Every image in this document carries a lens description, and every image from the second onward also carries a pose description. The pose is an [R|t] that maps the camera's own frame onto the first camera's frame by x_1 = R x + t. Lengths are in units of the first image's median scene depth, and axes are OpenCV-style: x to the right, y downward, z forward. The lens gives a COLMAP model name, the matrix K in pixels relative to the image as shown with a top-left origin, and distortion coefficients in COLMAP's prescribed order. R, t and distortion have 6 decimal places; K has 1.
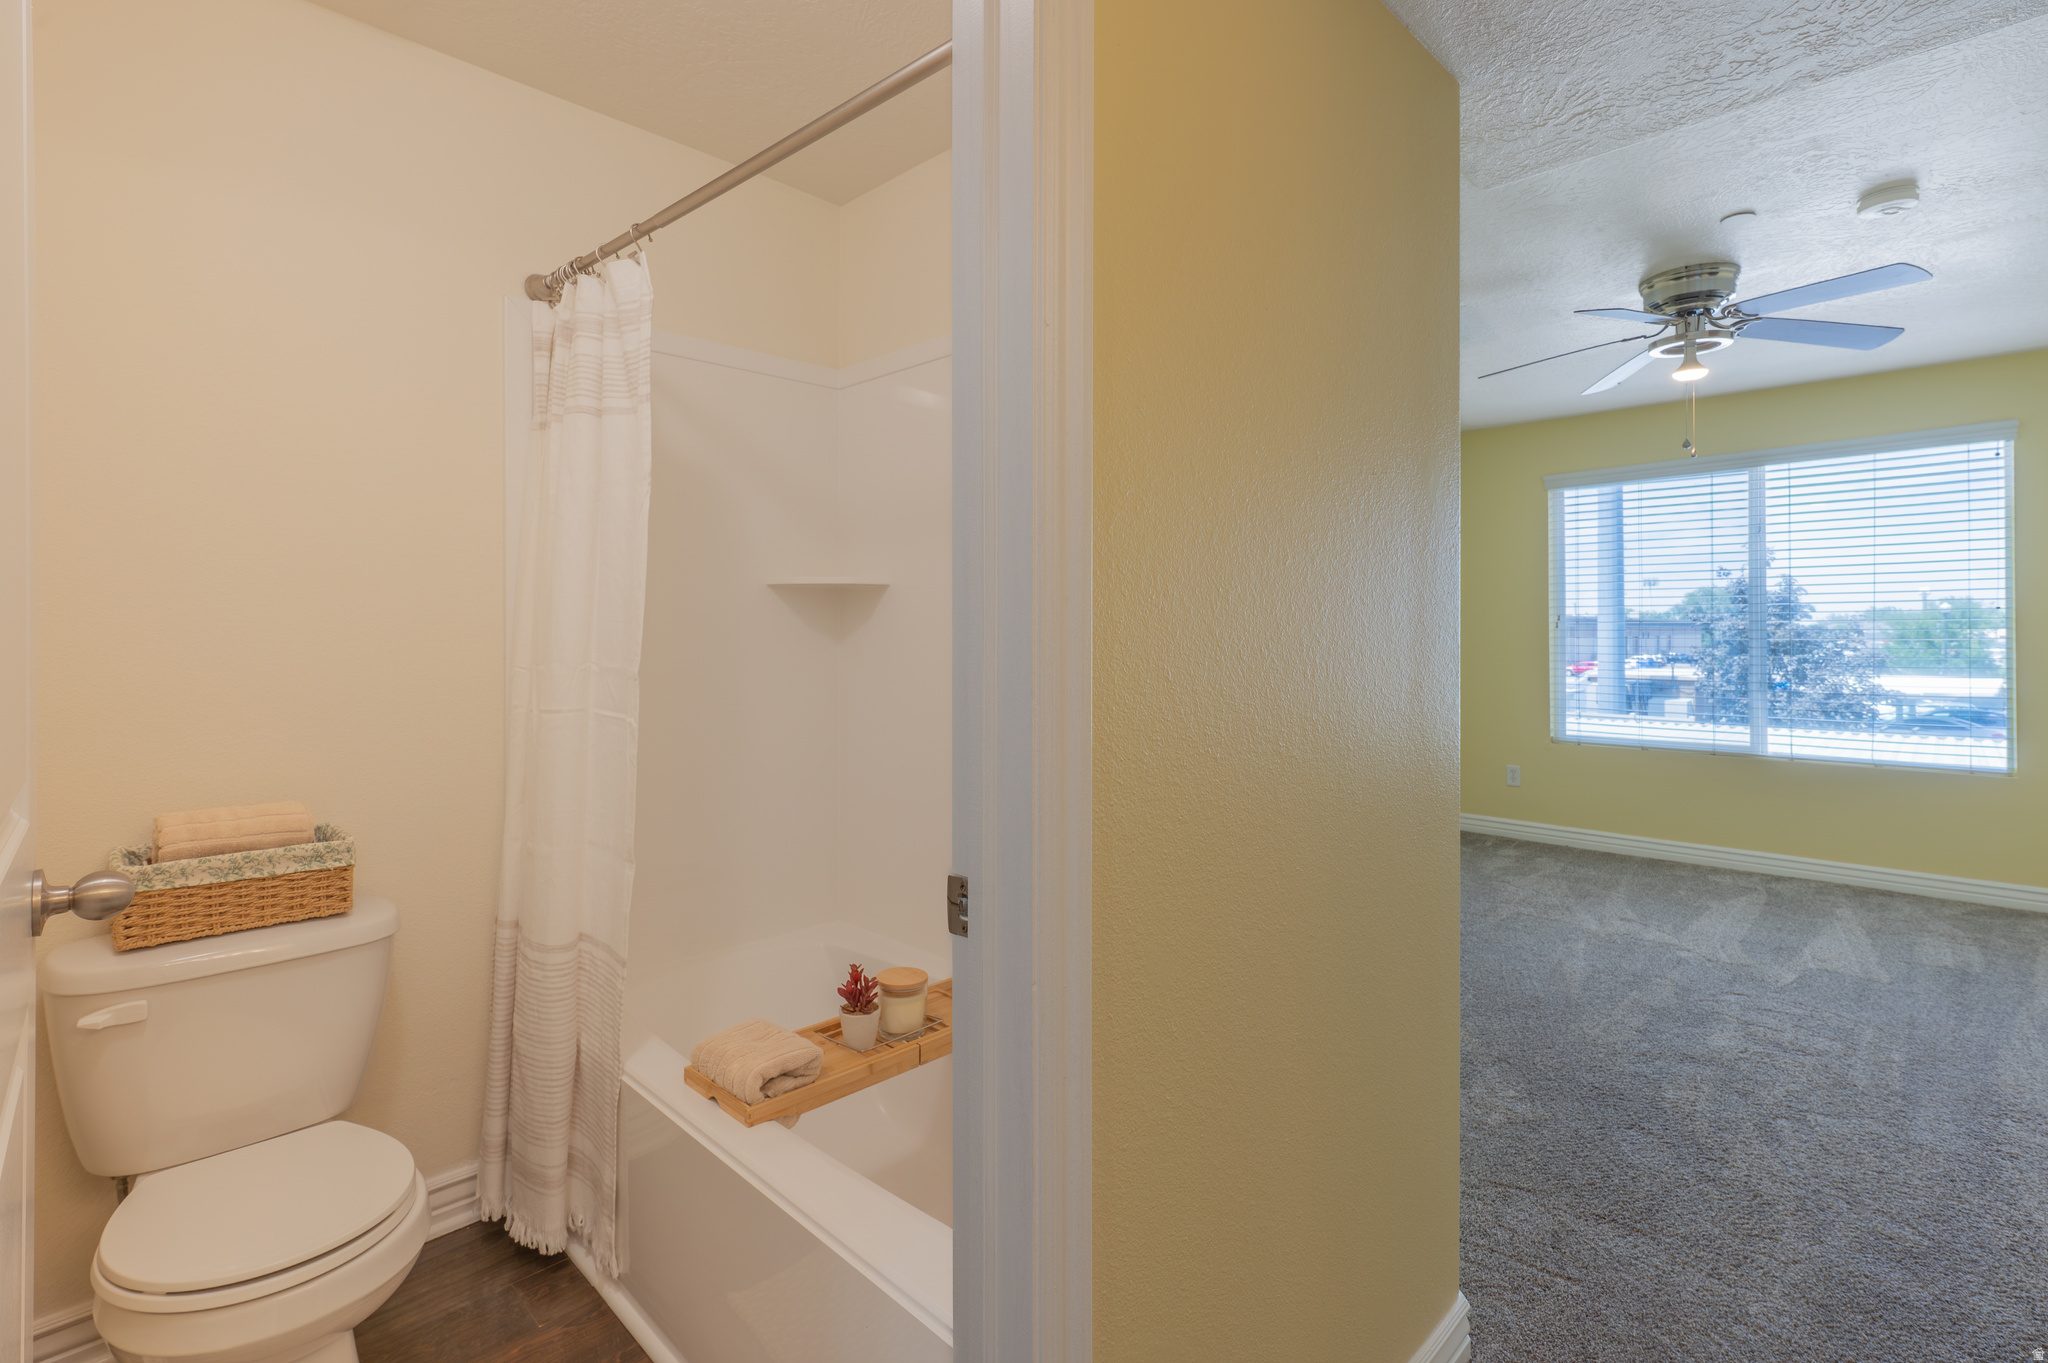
lens RADIAL K [[939.5, 0, 1058.6], [0, 939.5, 631.4], [0, 0, 1]] dist [0.001054, 0.000035]
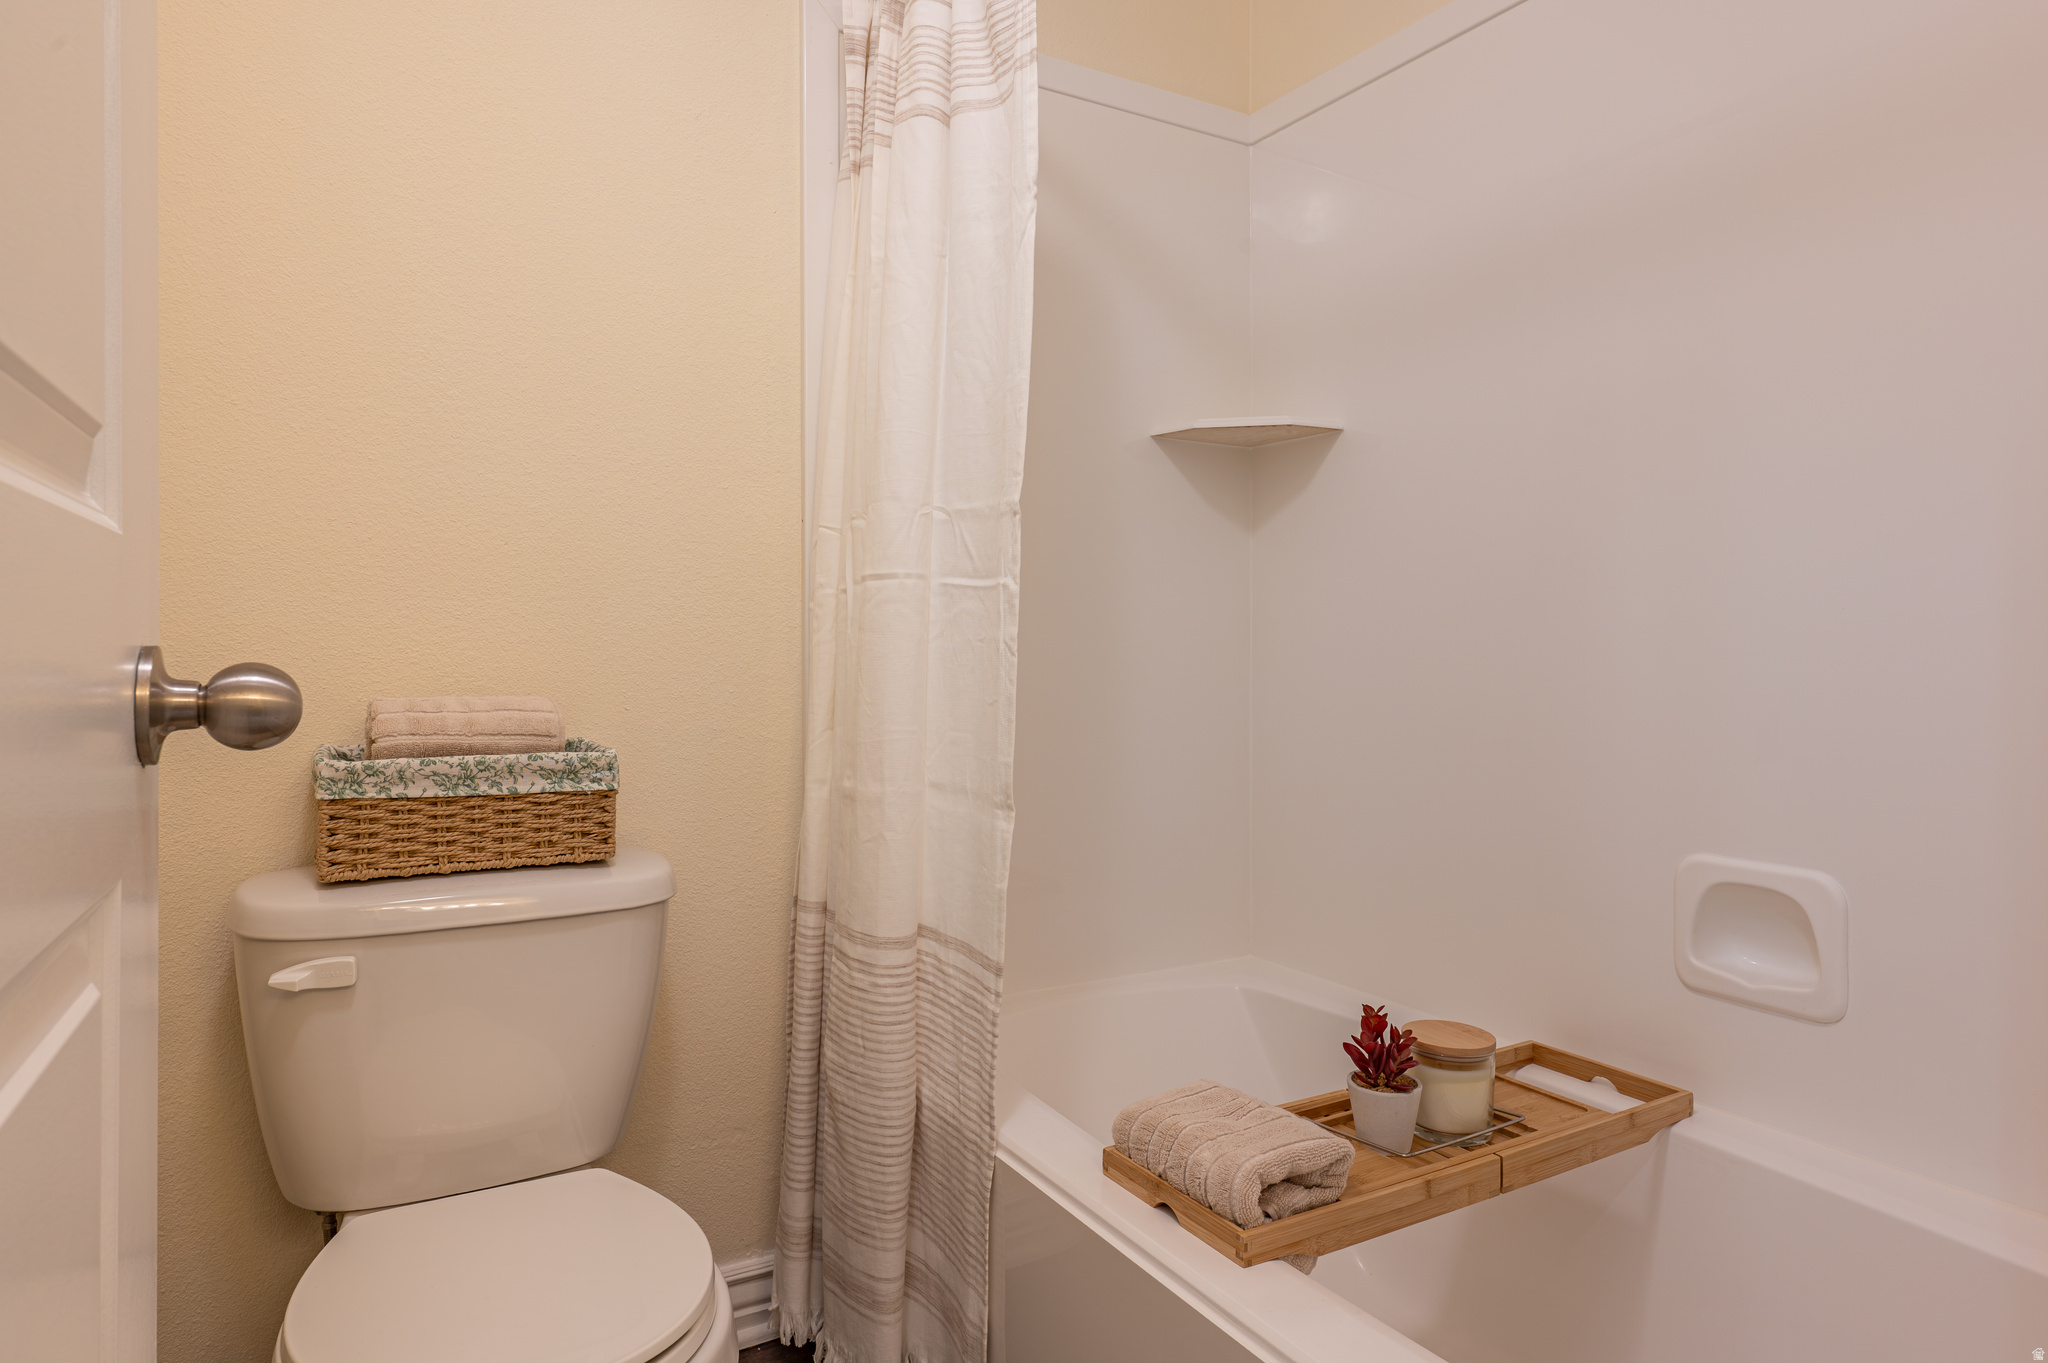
lens RADIAL K [[1190.6, 0, 1077.0], [0, 1190.6, 668.0], [0, 0, 1]] dist [-0.000600, 0.001800]
pose [[0.968071, 0.012122, -0.250383, -0.227322], [-0.007378, 0.999775, 0.019879, 0.144357], [0.250567, -0.017397, 0.967943, 0.270630]]
